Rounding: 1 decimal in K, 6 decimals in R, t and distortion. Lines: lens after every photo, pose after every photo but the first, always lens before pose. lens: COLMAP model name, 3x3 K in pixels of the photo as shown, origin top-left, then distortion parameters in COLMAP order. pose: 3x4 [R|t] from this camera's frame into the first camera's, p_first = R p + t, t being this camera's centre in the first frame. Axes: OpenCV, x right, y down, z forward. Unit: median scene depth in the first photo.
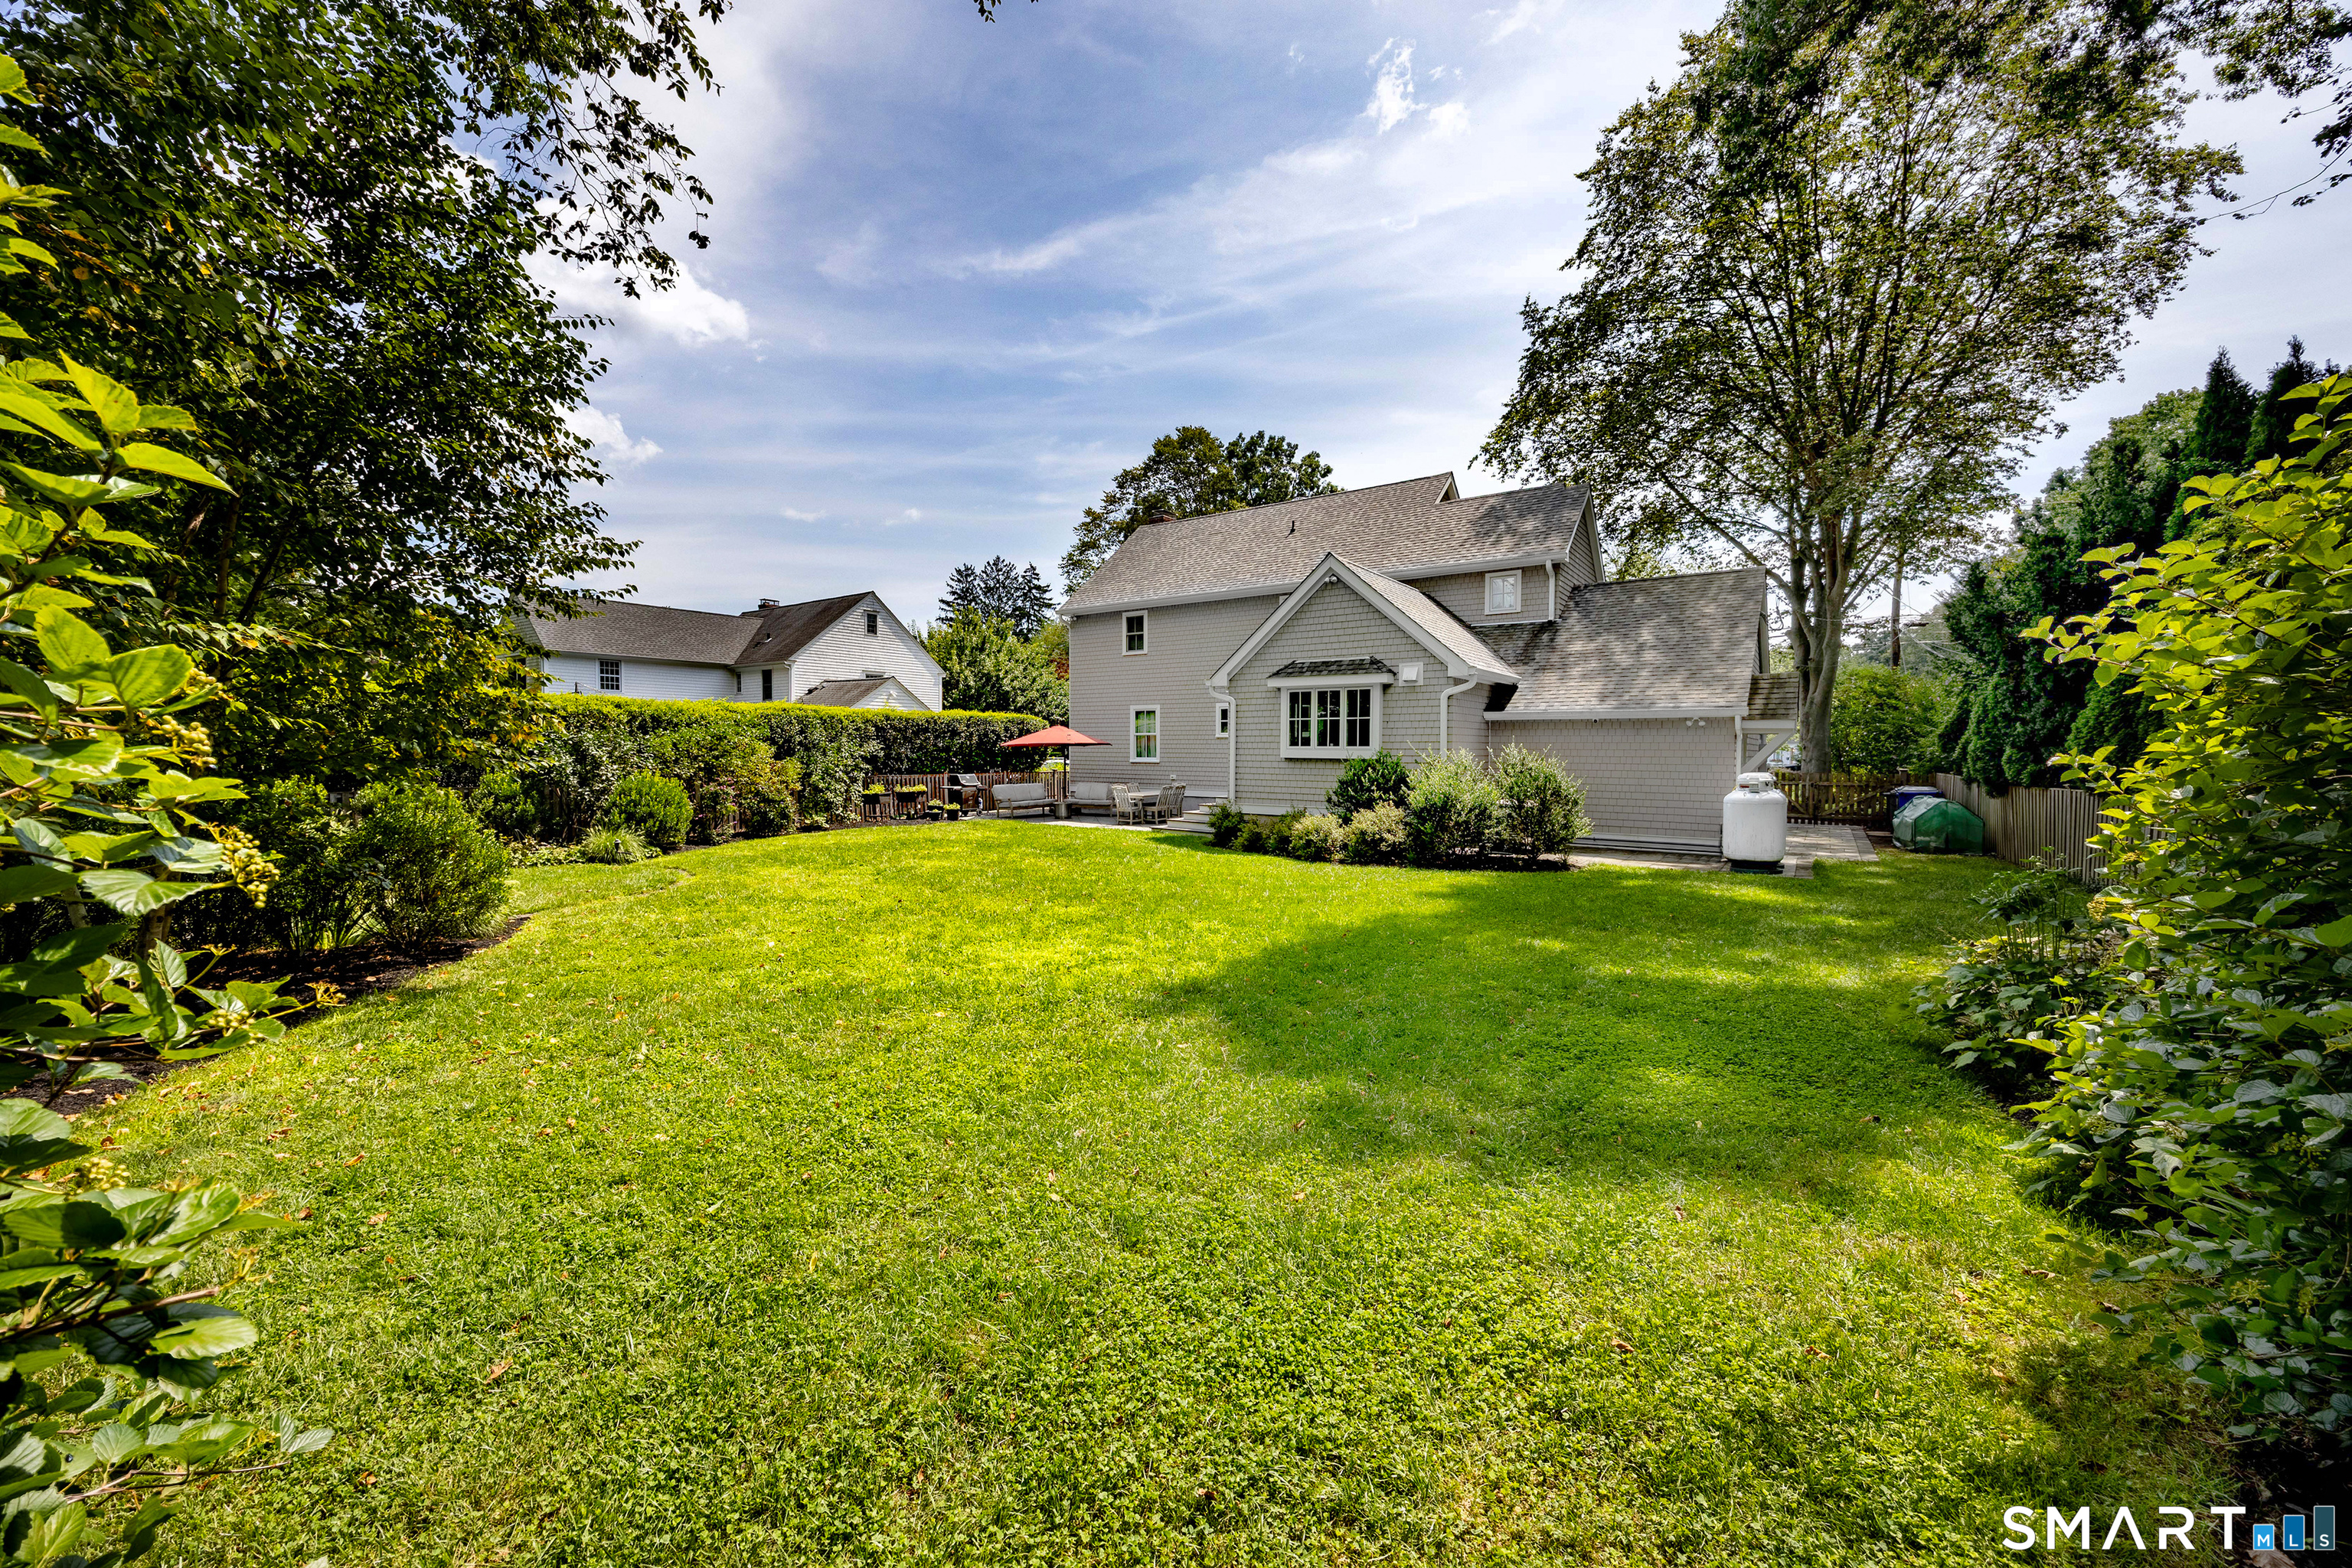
lens RADIAL K [[921.9, 0, 1175.6], [0, 921.9, 780.1], [0, 0, 1]] dist [0.001315, 0.000077]
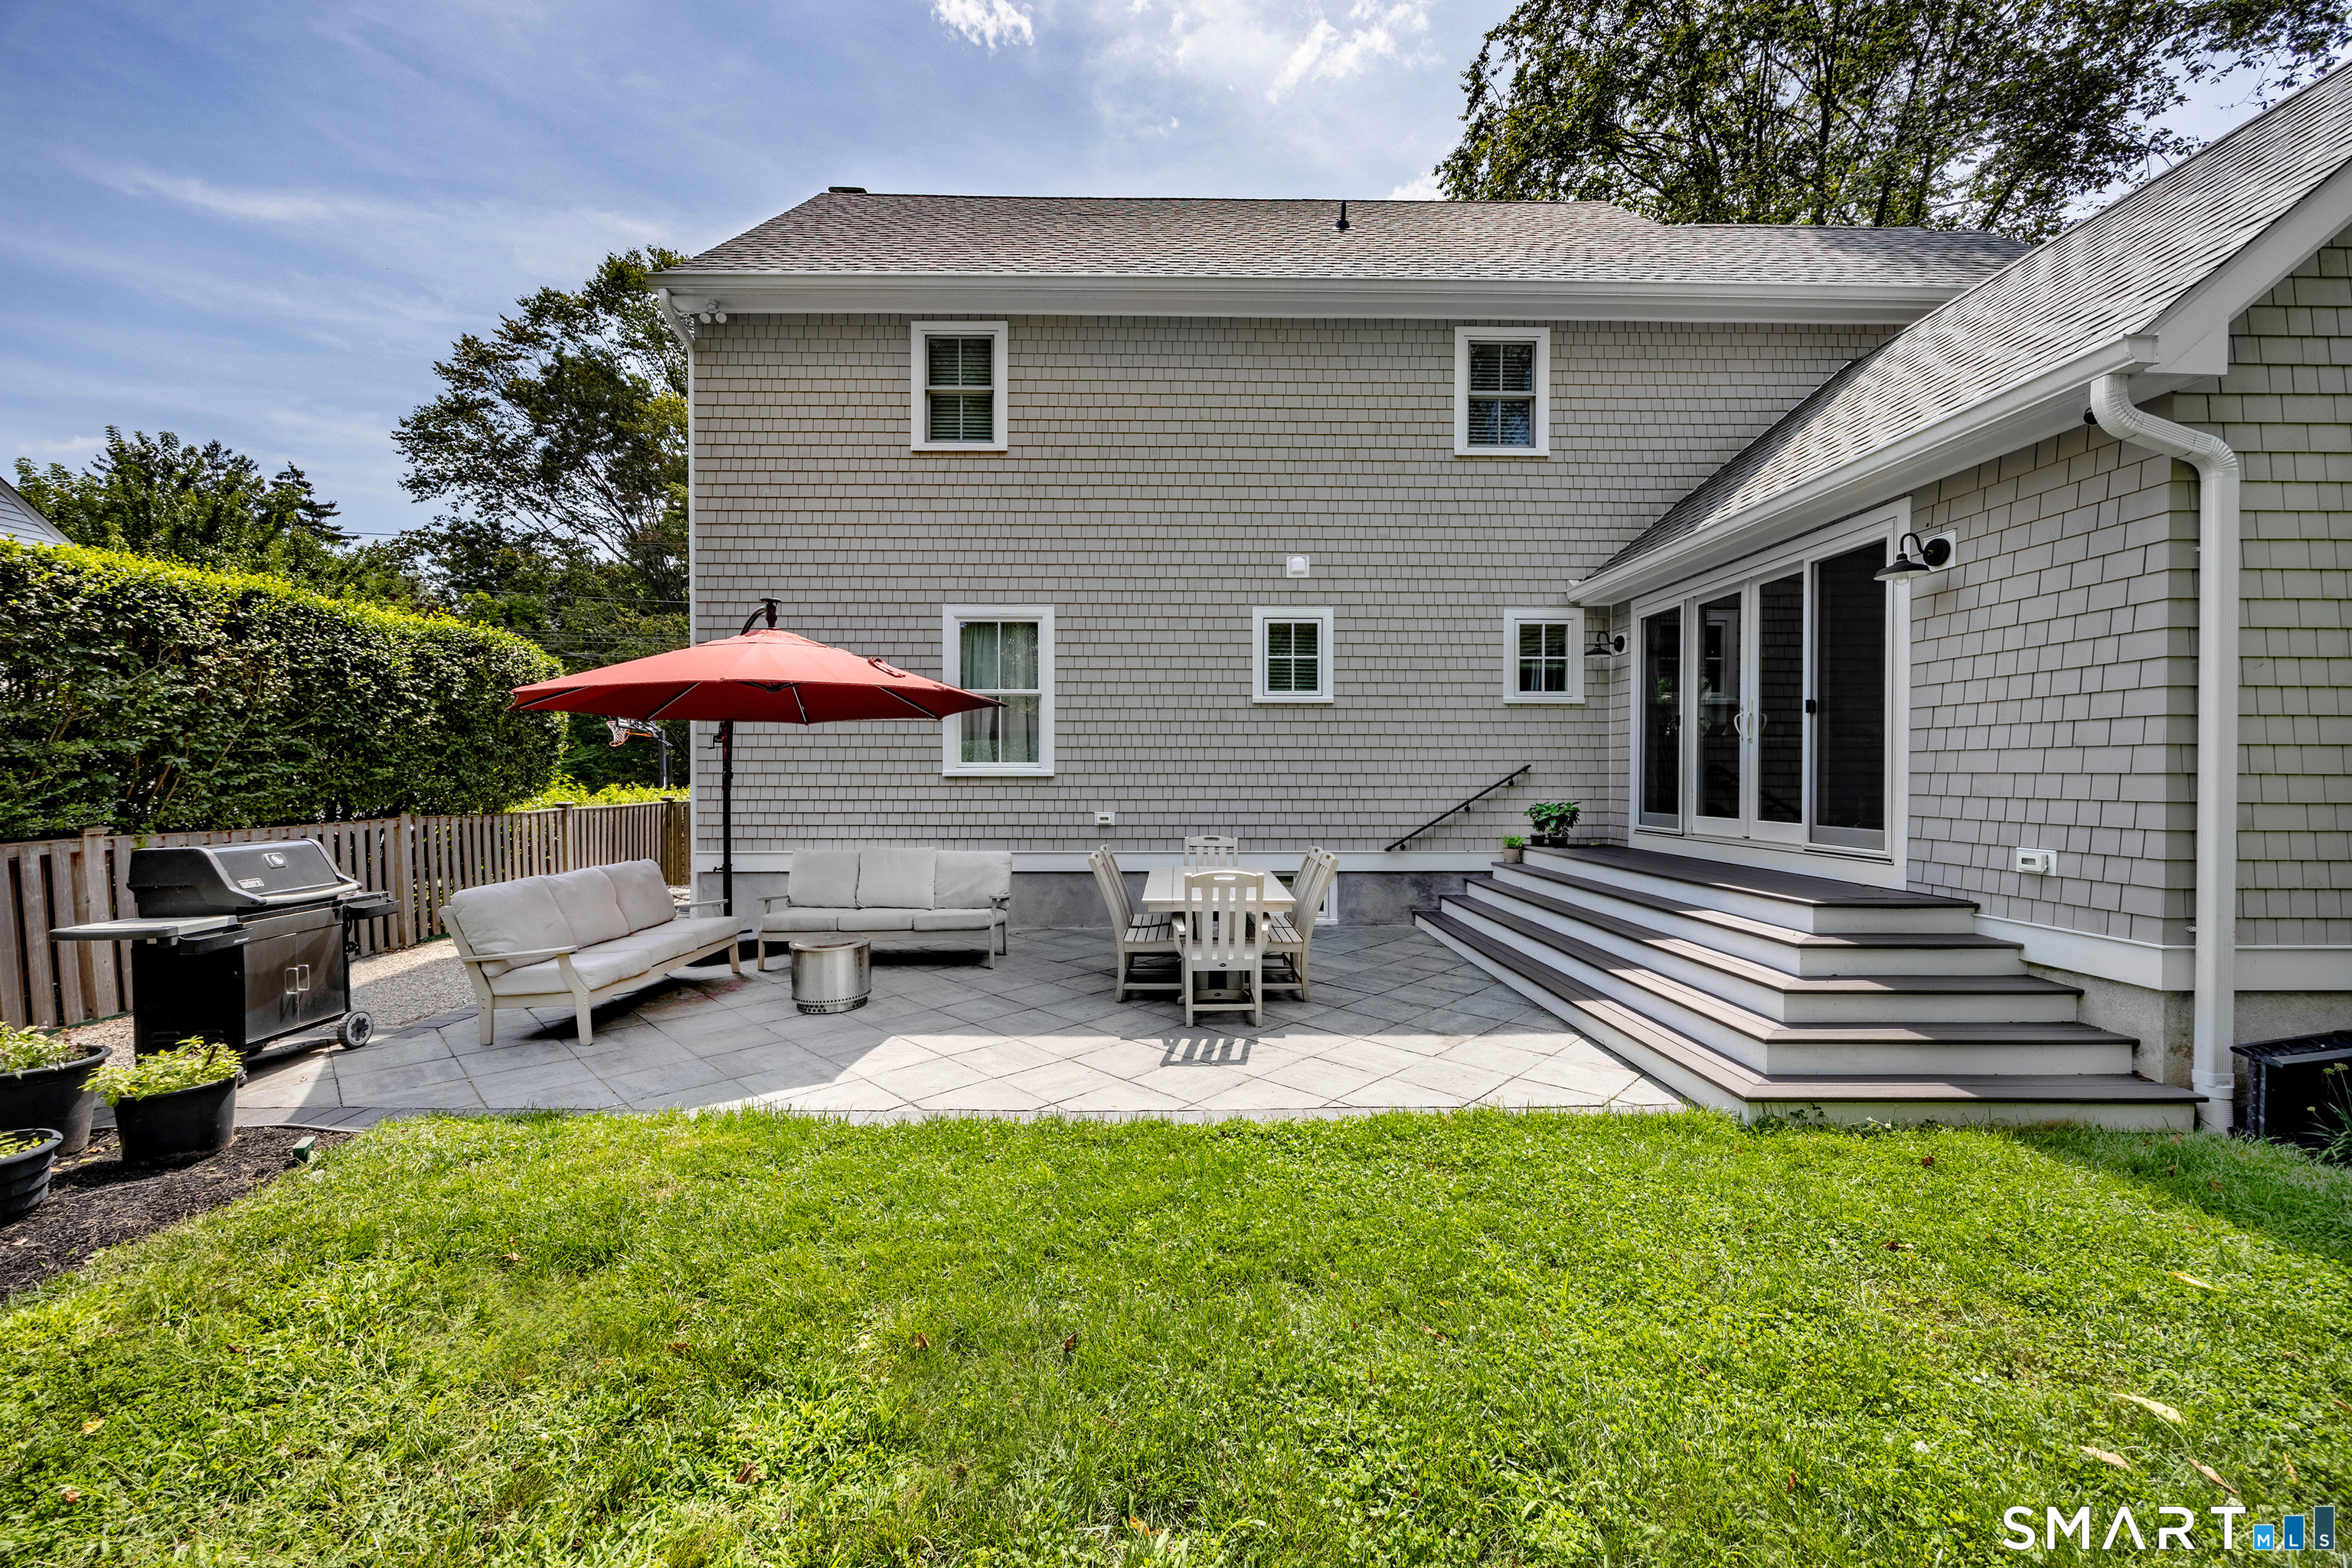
lens RADIAL K [[921.9, 0, 1181.0], [0, 921.9, 782.3], [0, 0, 1]] dist [0.001315, 0.000077]
pose [[0.807678, -0.005010, 0.589603, -0.165982], [0.021085, 0.999570, -0.020390, -0.009535], [-0.589247, 0.028900, 0.807436, 0.655727]]
